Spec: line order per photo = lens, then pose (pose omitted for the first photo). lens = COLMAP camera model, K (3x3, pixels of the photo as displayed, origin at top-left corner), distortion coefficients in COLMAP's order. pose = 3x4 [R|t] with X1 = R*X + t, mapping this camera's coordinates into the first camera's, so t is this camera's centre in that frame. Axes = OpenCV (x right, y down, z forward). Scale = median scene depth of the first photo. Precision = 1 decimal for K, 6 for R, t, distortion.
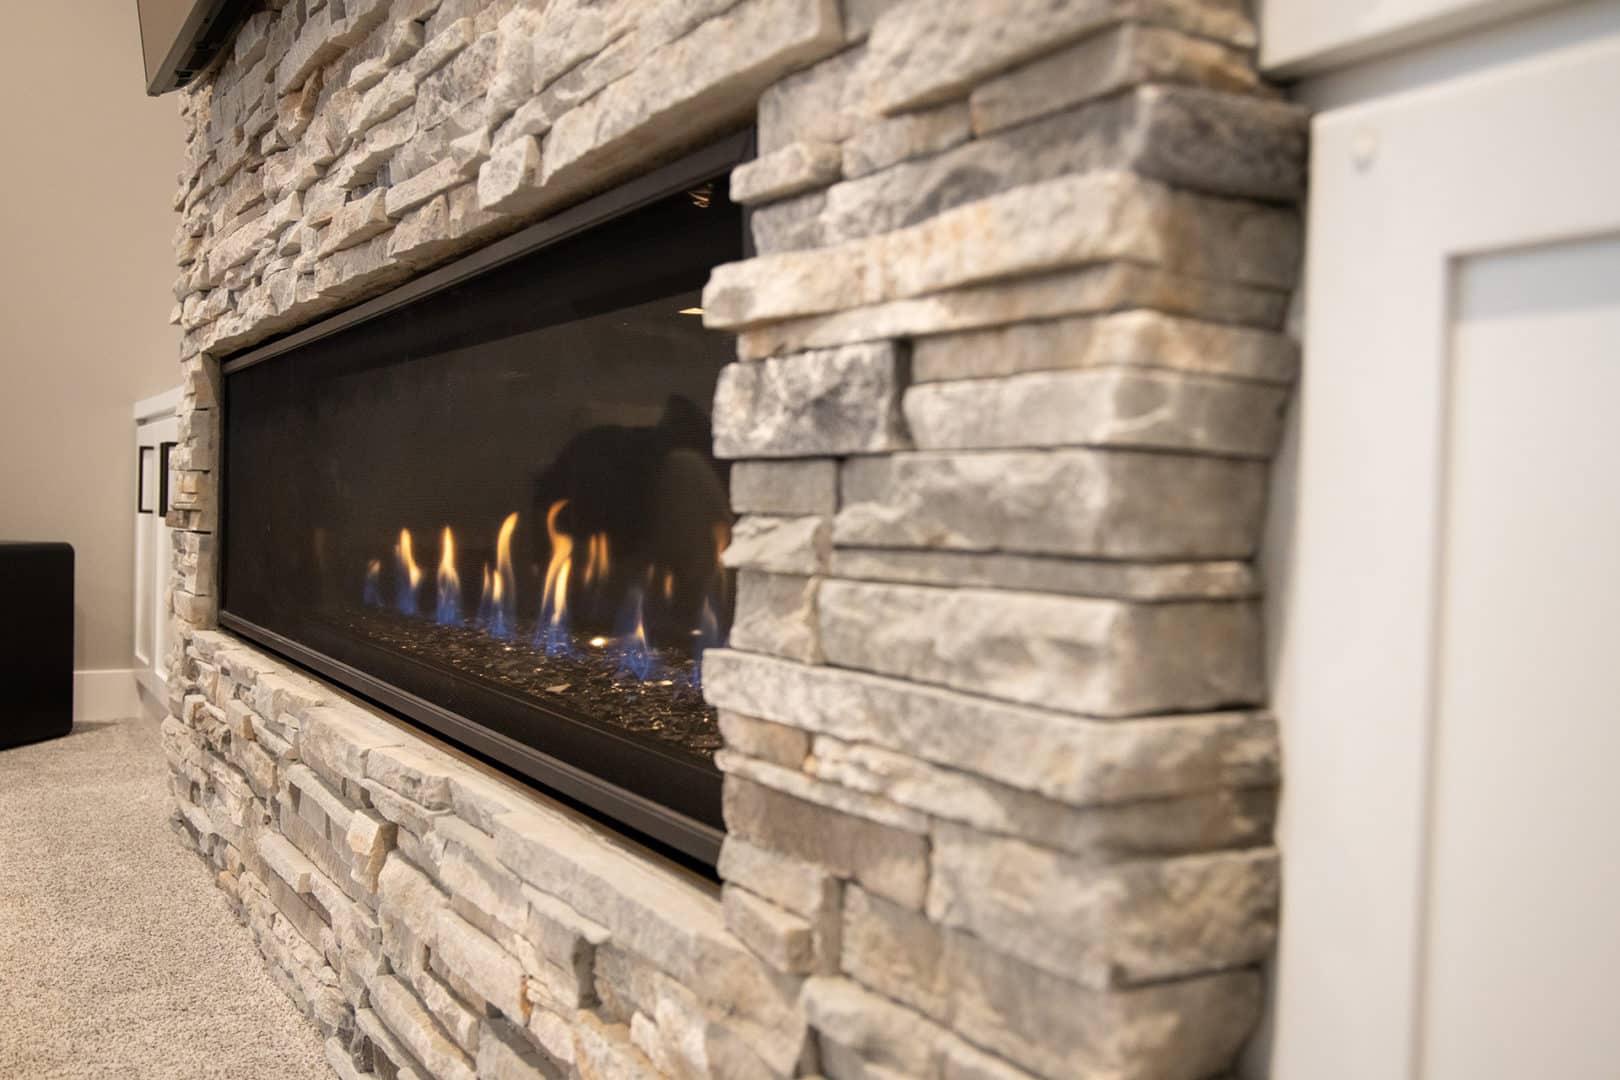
lens RADIAL K [[1439.2, 0, 821.0], [0, 1439.2, 548.8], [0, 0, 1]] dist [-0.017050, 0.047785]
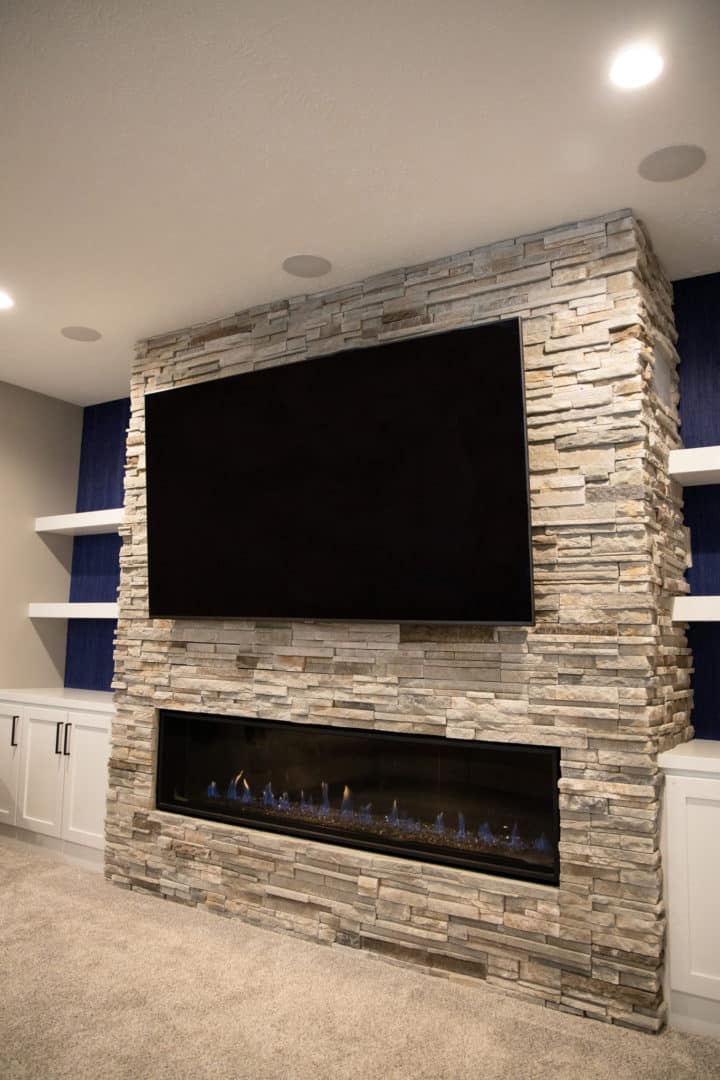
lens RADIAL K [[769.4, 0, 361.1], [0, 769.4, 528.1], [0, 0, 1]] dist [-0.092615, 0.078577]
pose [[0.894412, 0.056628, 0.443644, -2.295720], [0.015122, 0.987556, -0.156541, -0.744470], [-0.446987, 0.146721, 0.882426, -1.612953]]
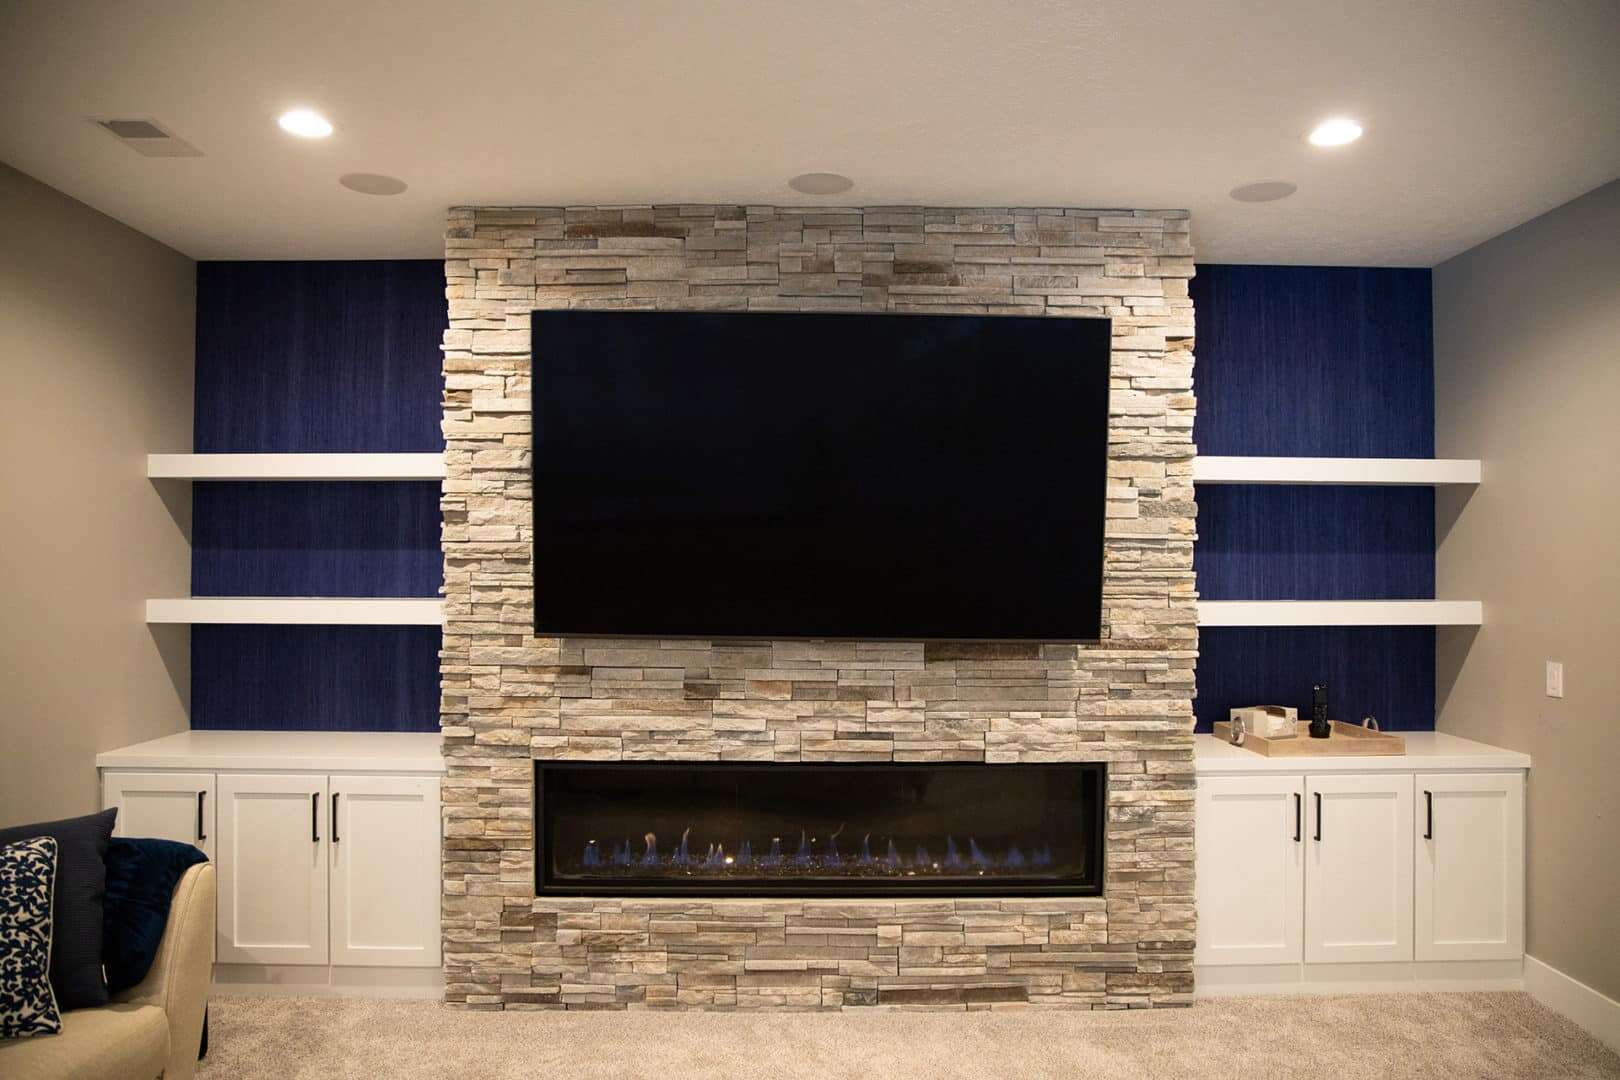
lens RADIAL K [[1154.1, 0, 824.2], [0, 1154.1, 537.8], [0, 0, 1]] dist [-0.092615, 0.078577]
pose [[0.507729, -0.006934, 0.861489, -4.855820], [0.033836, 0.999357, -0.011899, -1.253218], [-0.860852, 0.035191, 0.507636, -0.465827]]
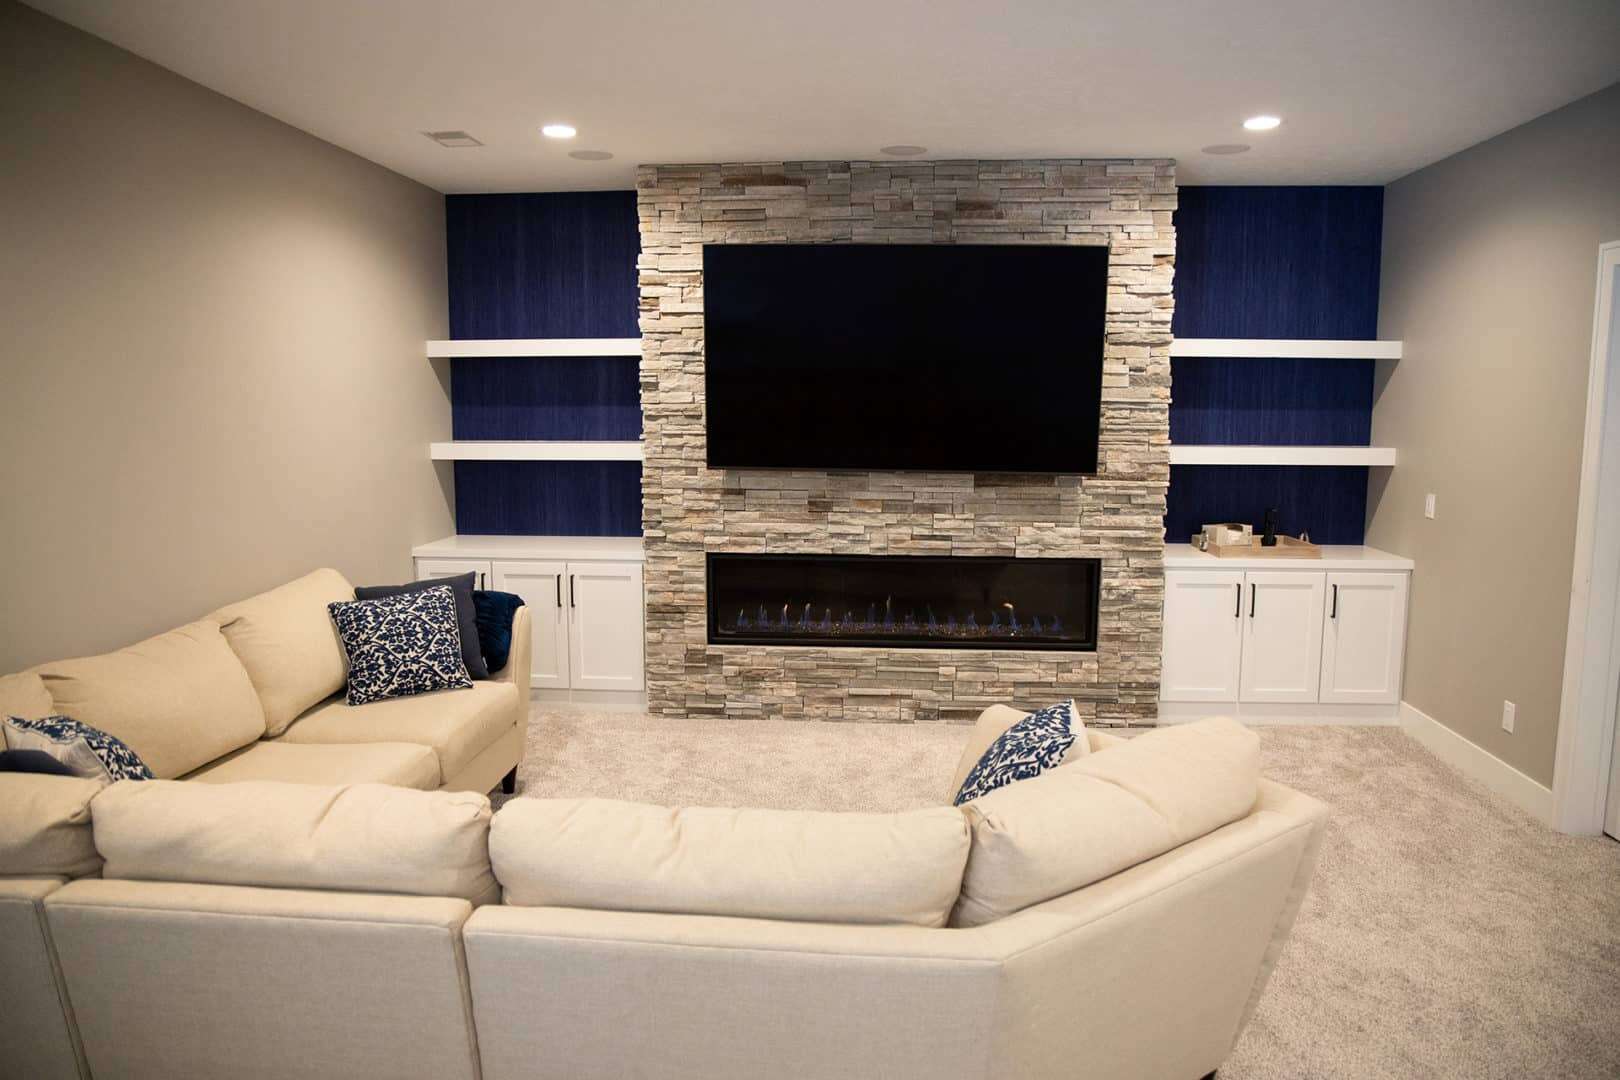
lens RADIAL K [[1154.1, 0, 819.1], [0, 1154.1, 541.0], [0, 0, 1]] dist [-0.092615, 0.078577]
pose [[0.579752, -0.126494, 0.804914, -6.678637], [0.034971, 0.990828, 0.130523, -1.396678], [-0.814042, -0.047522, 0.578859, -1.646120]]
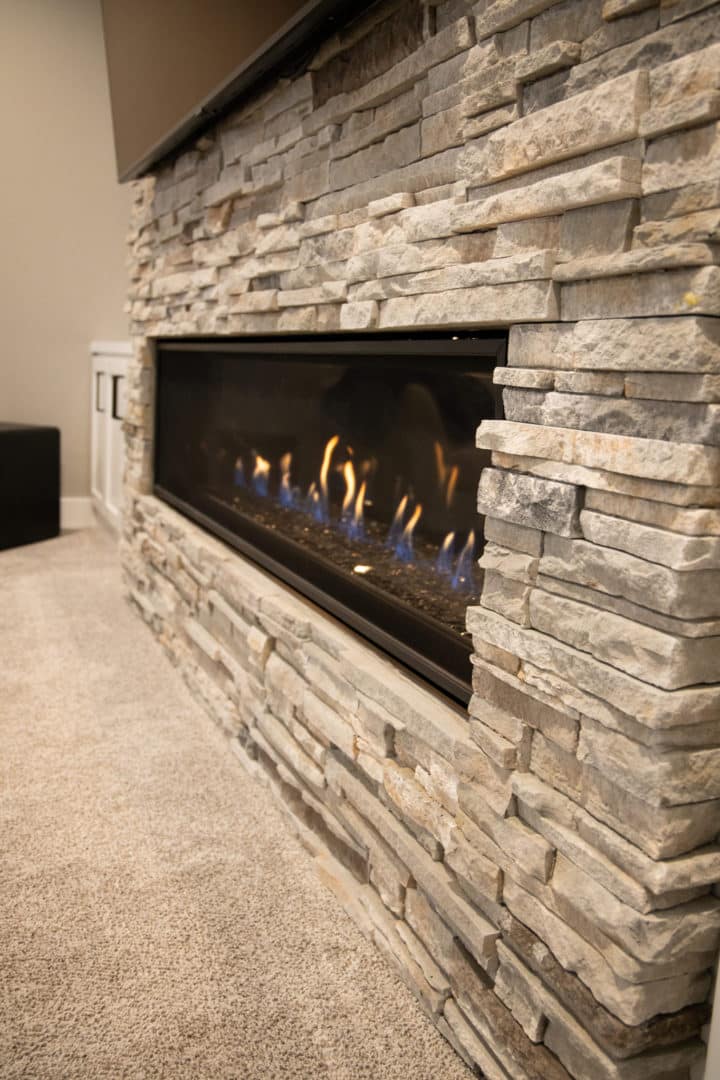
lens RADIAL K [[924.9, 0, 381.1], [0, 924.9, 524.0], [0, 0, 1]] dist [-0.007306, -0.014839]
pose [[0.993323, 0.052240, -0.102860, -0.073331], [-0.038620, 0.990733, 0.130220, -0.208571], [0.108709, -0.125378, 0.986135, -0.282694]]
